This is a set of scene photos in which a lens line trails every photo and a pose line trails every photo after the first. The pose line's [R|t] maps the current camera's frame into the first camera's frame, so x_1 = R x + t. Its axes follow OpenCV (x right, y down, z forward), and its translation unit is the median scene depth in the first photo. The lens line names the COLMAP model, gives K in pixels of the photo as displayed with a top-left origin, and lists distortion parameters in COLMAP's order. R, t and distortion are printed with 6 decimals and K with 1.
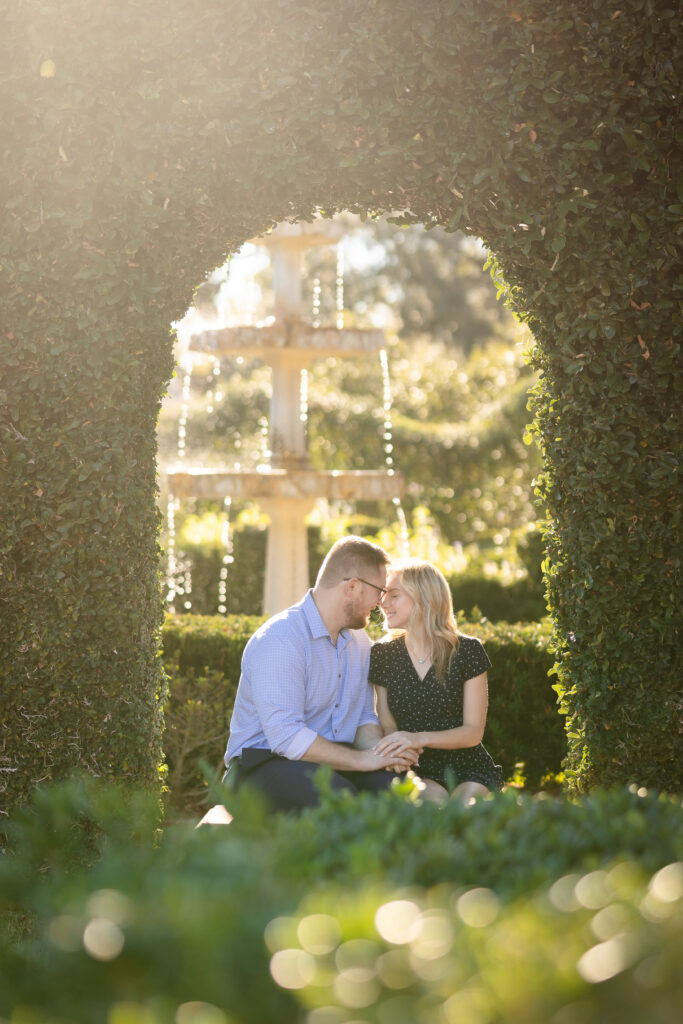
lens RADIAL K [[2411.6, 0, 341.5], [0, 2411.6, 512.0], [0, 0, 1]] dist [0.047301, -0.239574]
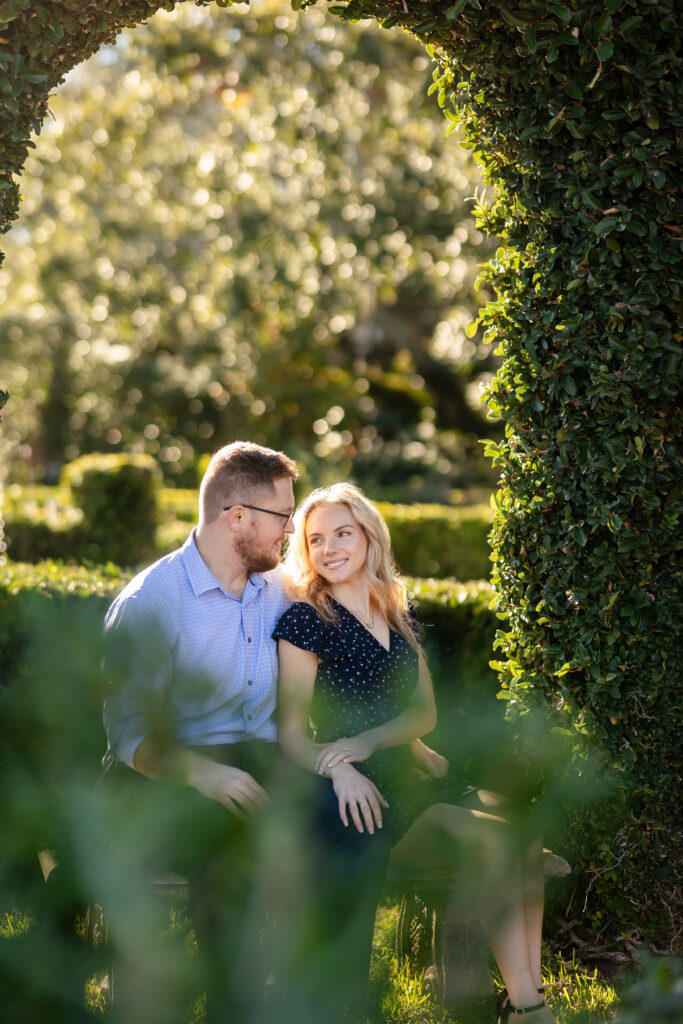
lens RADIAL K [[2411.6, 0, 341.5], [0, 2411.6, 512.0], [0, 0, 1]] dist [0.047301, -0.239574]
pose [[0.968590, 0.019905, 0.247866, -0.155015], [-0.025553, 0.999482, 0.019589, 0.013209], [-0.247348, -0.025307, 0.968596, 0.311682]]
